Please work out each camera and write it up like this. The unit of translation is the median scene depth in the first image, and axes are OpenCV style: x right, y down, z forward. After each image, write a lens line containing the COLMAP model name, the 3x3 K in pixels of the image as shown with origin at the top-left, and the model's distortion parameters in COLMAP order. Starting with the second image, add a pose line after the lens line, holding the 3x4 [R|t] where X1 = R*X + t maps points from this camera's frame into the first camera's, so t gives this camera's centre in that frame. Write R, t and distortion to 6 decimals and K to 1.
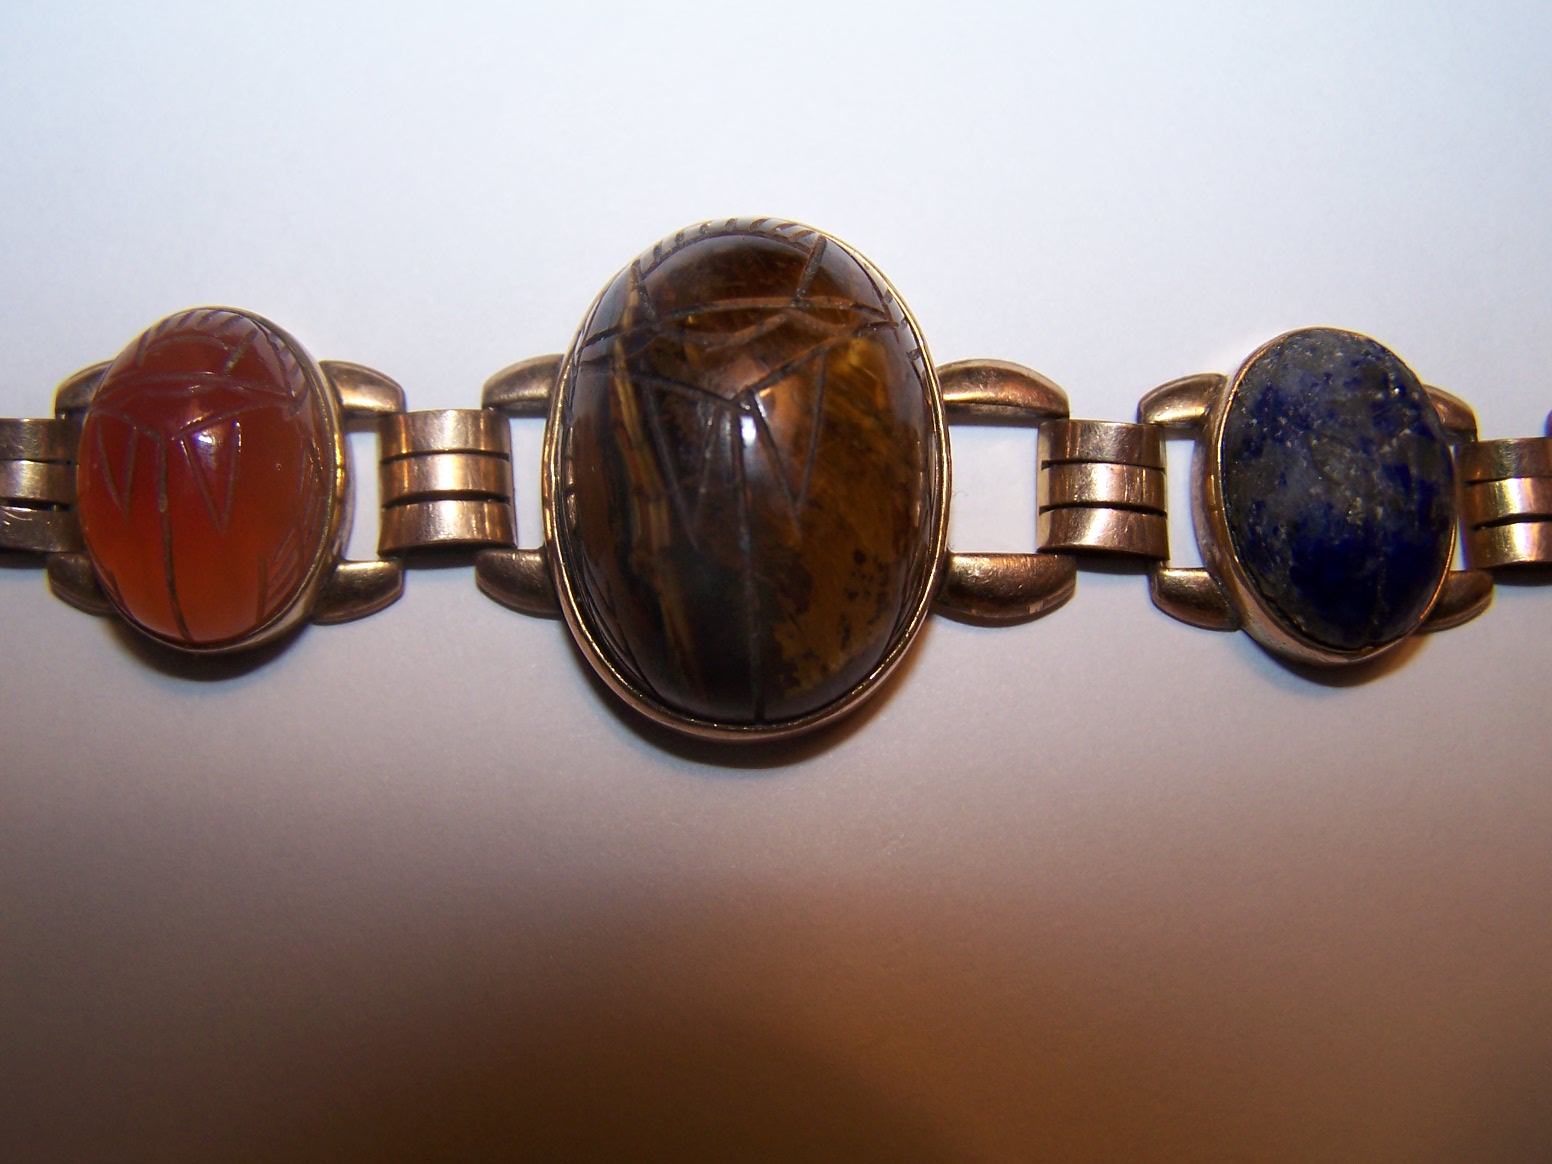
lens RADIAL K [[1725.8, 0, 776.0], [0, 1725.8, 582.0], [0, 0, 1]] dist [-0.372783, 0.422591]
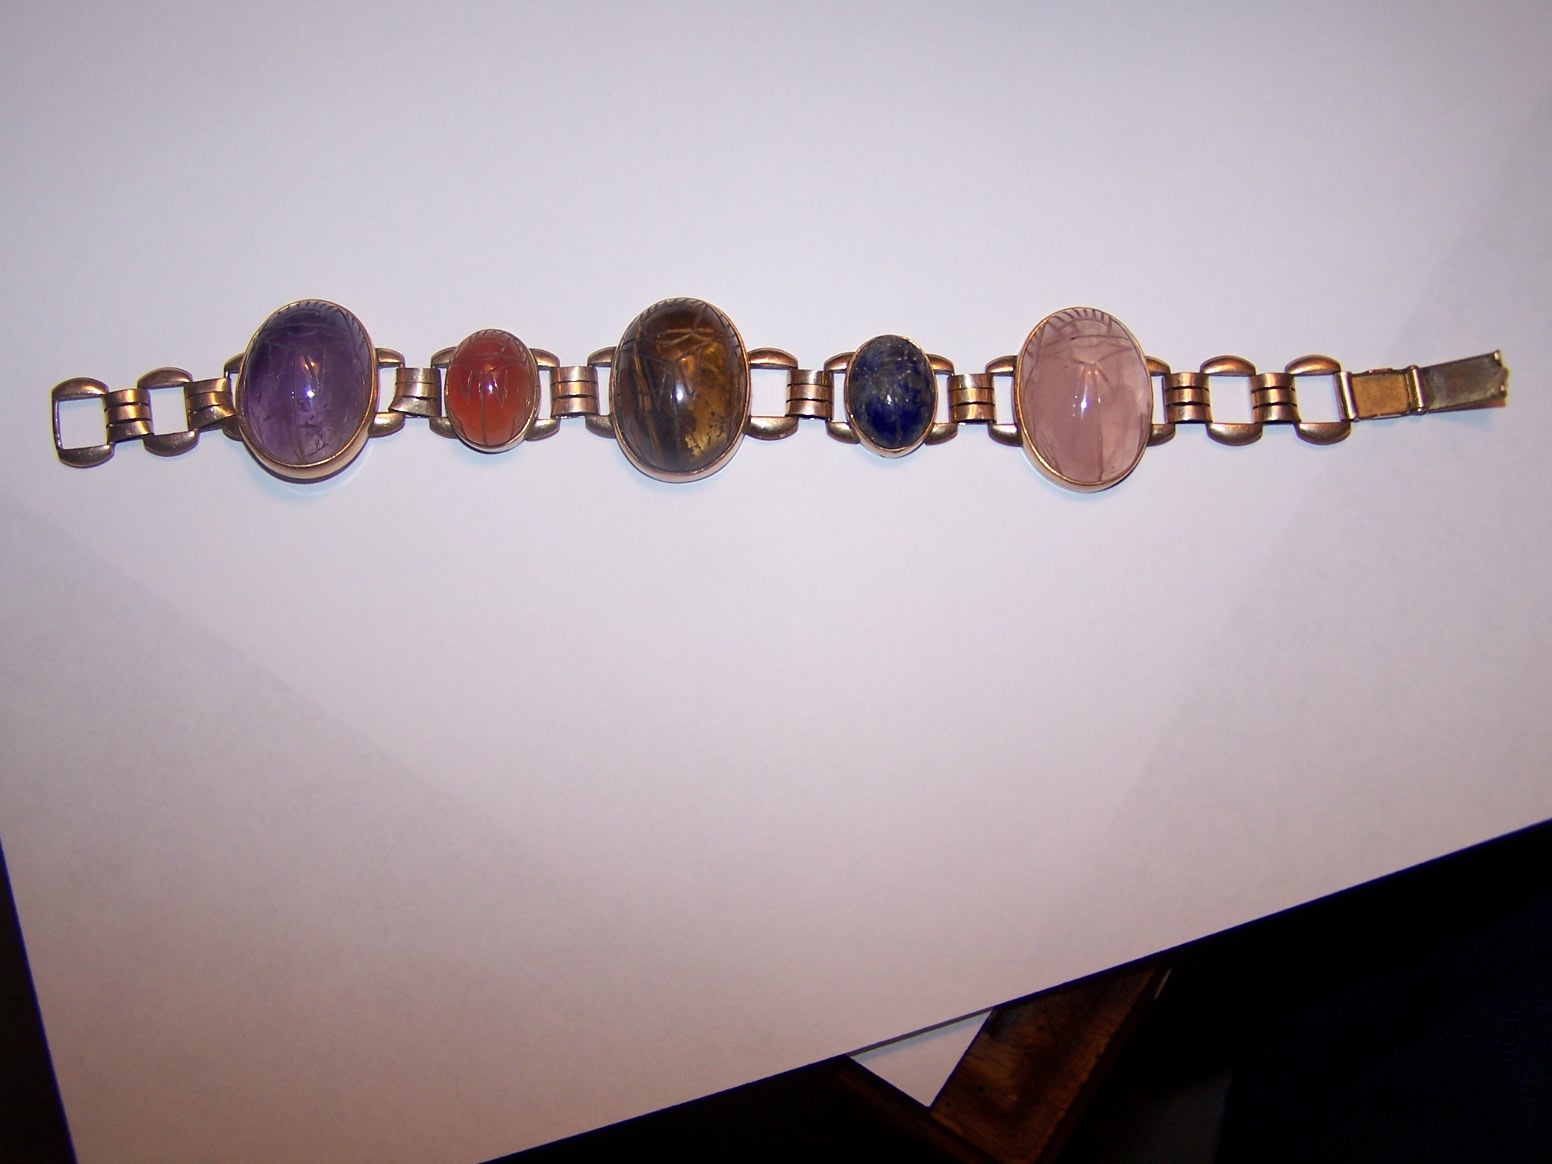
lens RADIAL K [[1725.8, 0, 776.0], [0, 1725.8, 582.0], [0, 0, 1]] dist [-0.372783, 0.422591]
pose [[0.999743, 0.003687, -0.022382, 0.214628], [-0.003212, 0.999770, 0.021197, 0.204539], [0.022455, -0.021120, 0.999525, -1.917212]]
